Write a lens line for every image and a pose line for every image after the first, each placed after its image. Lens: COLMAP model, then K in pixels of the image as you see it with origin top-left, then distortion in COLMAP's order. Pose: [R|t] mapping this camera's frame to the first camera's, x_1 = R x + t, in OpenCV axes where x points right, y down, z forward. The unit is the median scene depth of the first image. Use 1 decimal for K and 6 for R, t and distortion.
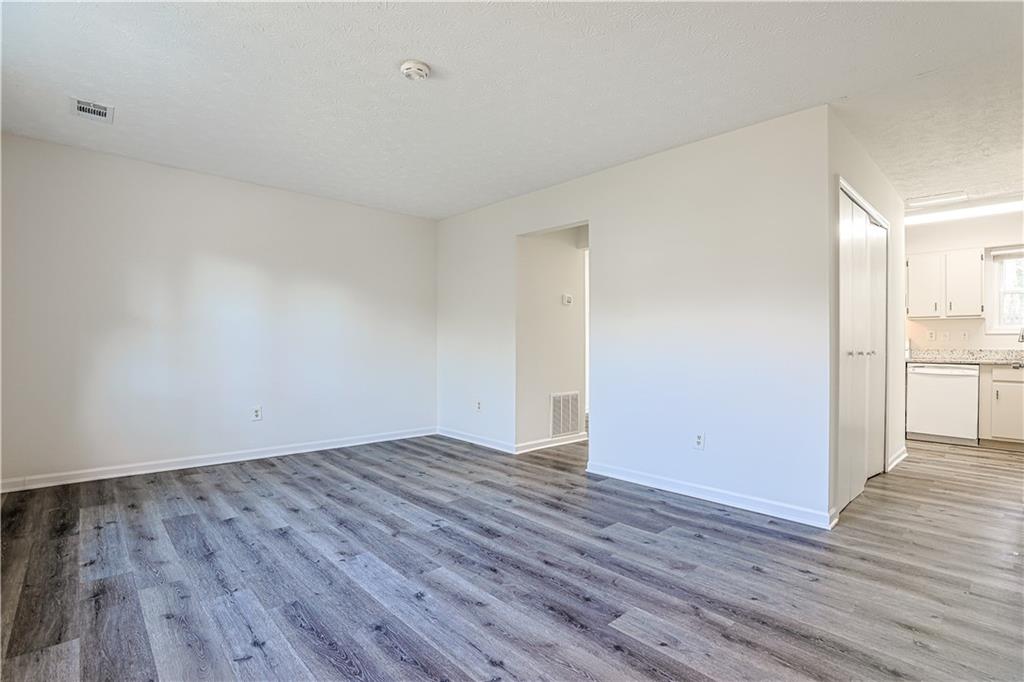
lens RADIAL K [[480.9, 0, 516.8], [0, 480.9, 341.0], [0, 0, 1]] dist [-0.023725, -0.000205]
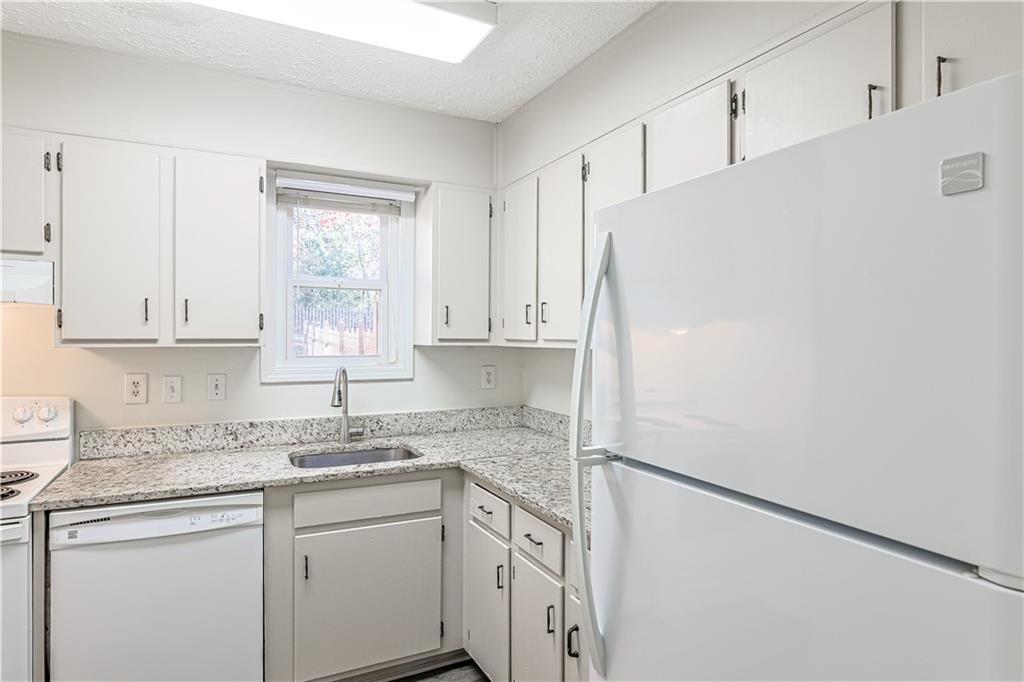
lens RADIAL K [[550.6, 0, 512.6], [0, 550.6, 336.8], [0, 0, 1]] dist [-0.025324, -0.000570]
pose [[0.261036, -0.003482, 0.965323, 0.907395], [-0.003997, 0.999981, 0.004688, -0.086592], [-0.965321, -0.005082, 0.261018, 1.009153]]
